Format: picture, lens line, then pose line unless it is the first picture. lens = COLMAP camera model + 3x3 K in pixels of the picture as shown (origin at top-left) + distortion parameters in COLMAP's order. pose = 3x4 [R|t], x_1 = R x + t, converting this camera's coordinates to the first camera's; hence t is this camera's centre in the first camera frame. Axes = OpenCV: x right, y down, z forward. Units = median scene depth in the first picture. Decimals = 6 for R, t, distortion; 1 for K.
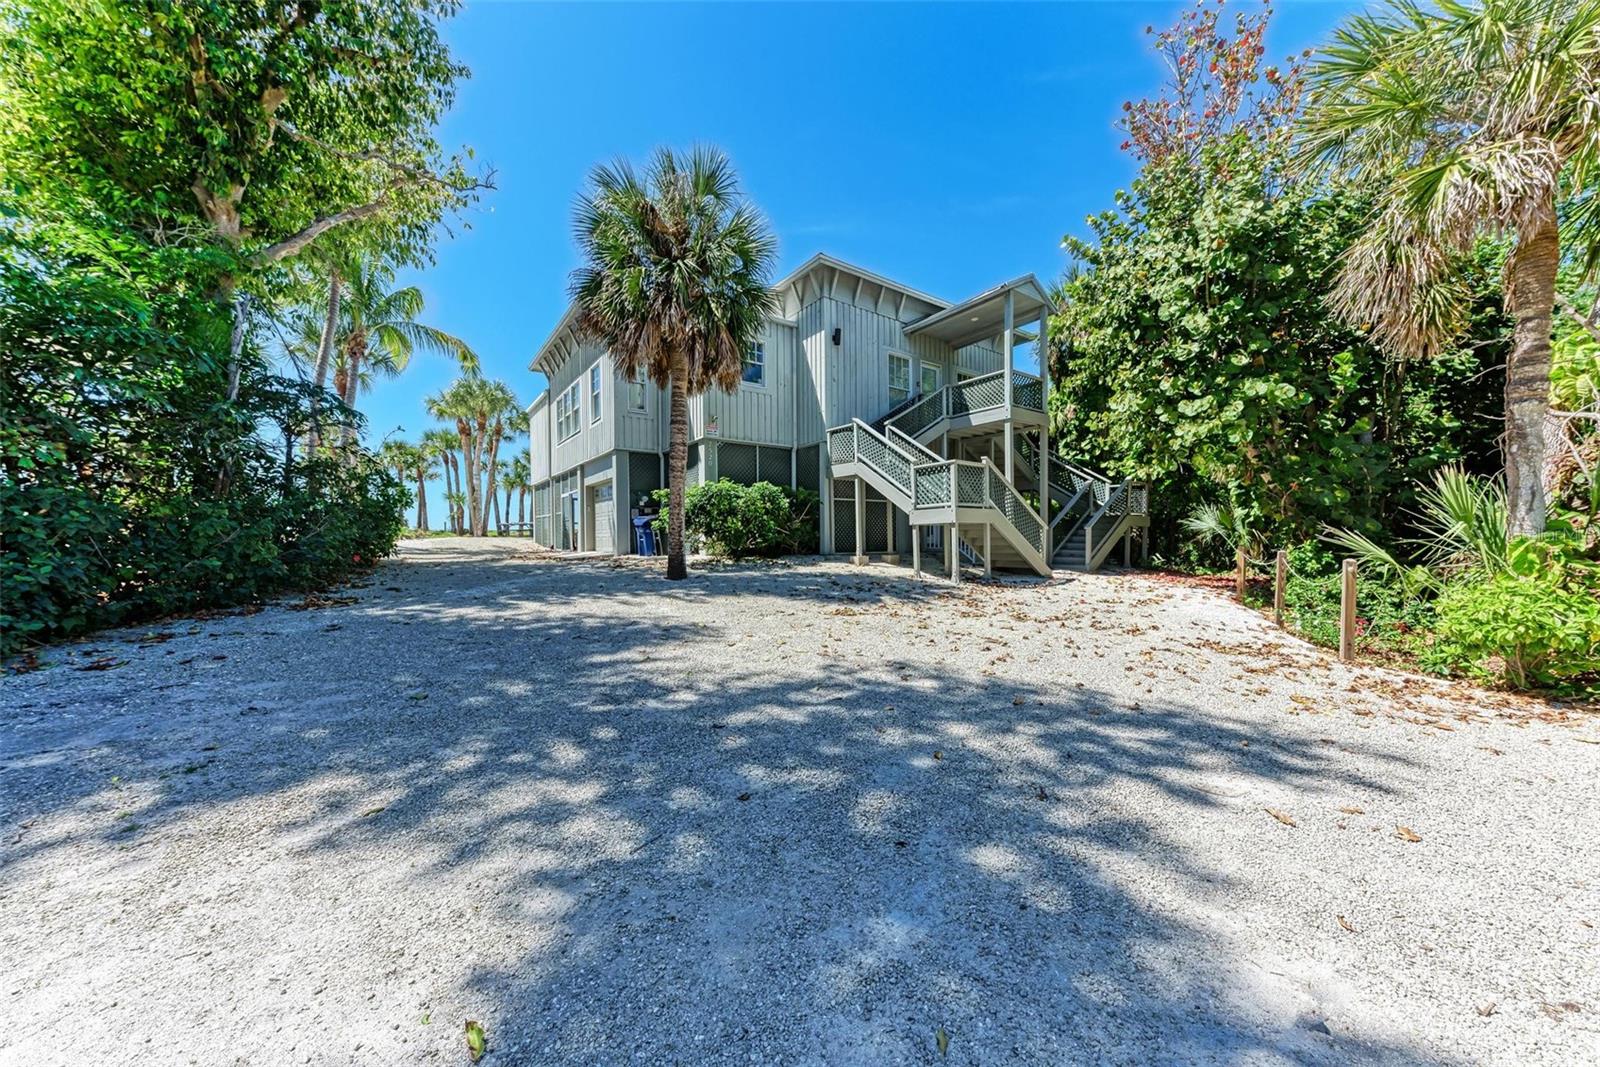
lens RADIAL K [[547.0, 0, 808.6], [0, 547.0, 542.8], [0, 0, 1]] dist [0.009239, -0.000309]
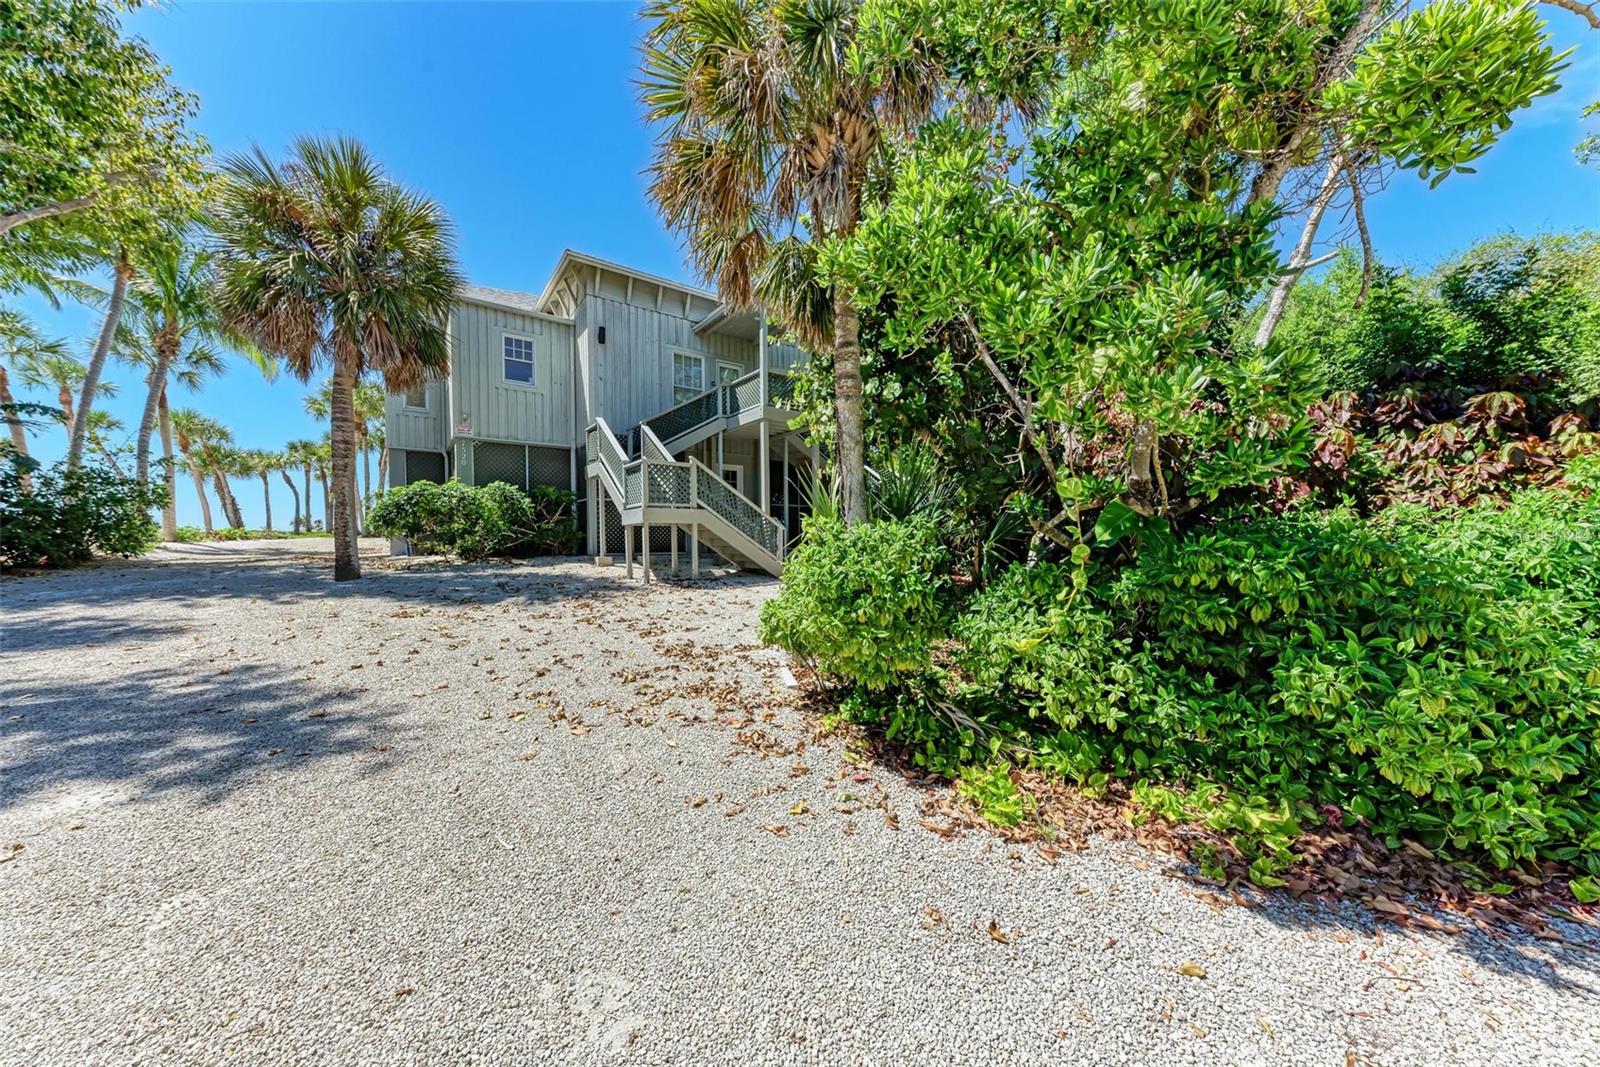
lens RADIAL K [[547.0, 0, 808.6], [0, 547.0, 542.8], [0, 0, 1]] dist [0.009239, -0.000309]
pose [[0.999980, 0.001120, 0.006251, 0.458265], [-0.001105, 0.999996, -0.002461, 0.000972], [-0.006254, 0.002454, 0.999977, 0.009118]]
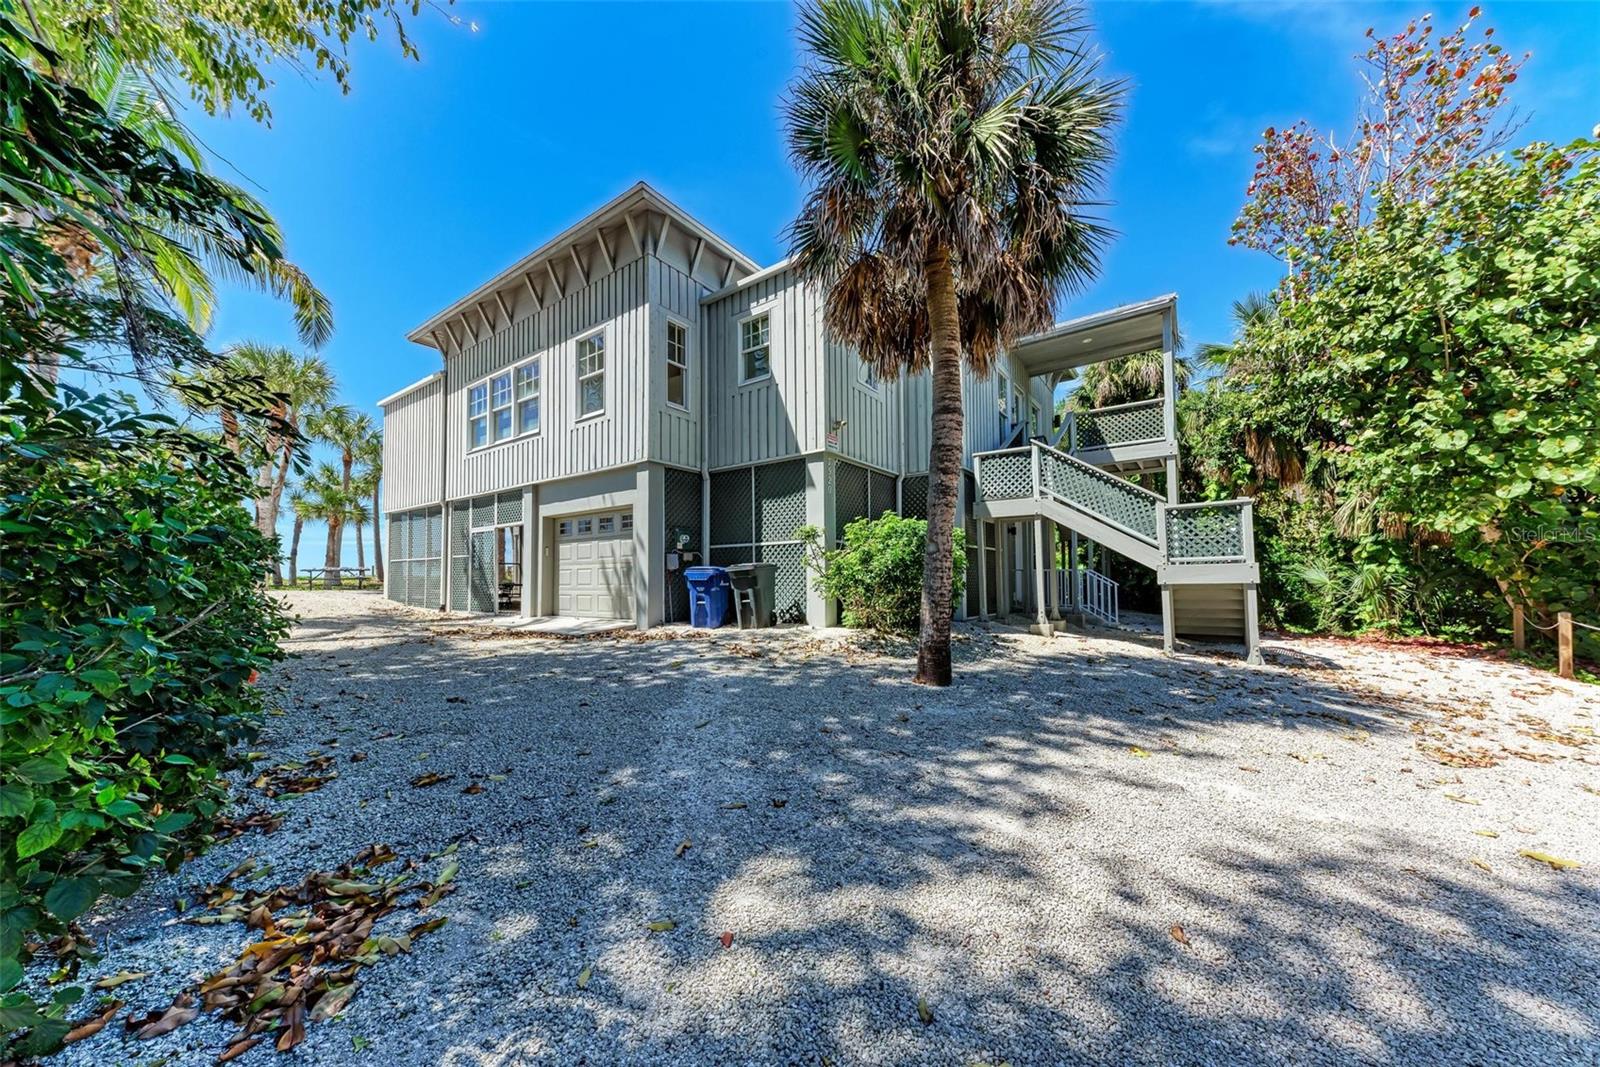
lens RADIAL K [[561.4, 0, 798.1], [0, 561.4, 566.7], [0, 0, 1]] dist [0.001536, 0.000037]
pose [[0.950479, 0.011719, 0.310566, -0.520676], [0.001147, 0.999150, -0.041212, -0.025650], [-0.310785, 0.039528, 0.949658, 0.431443]]
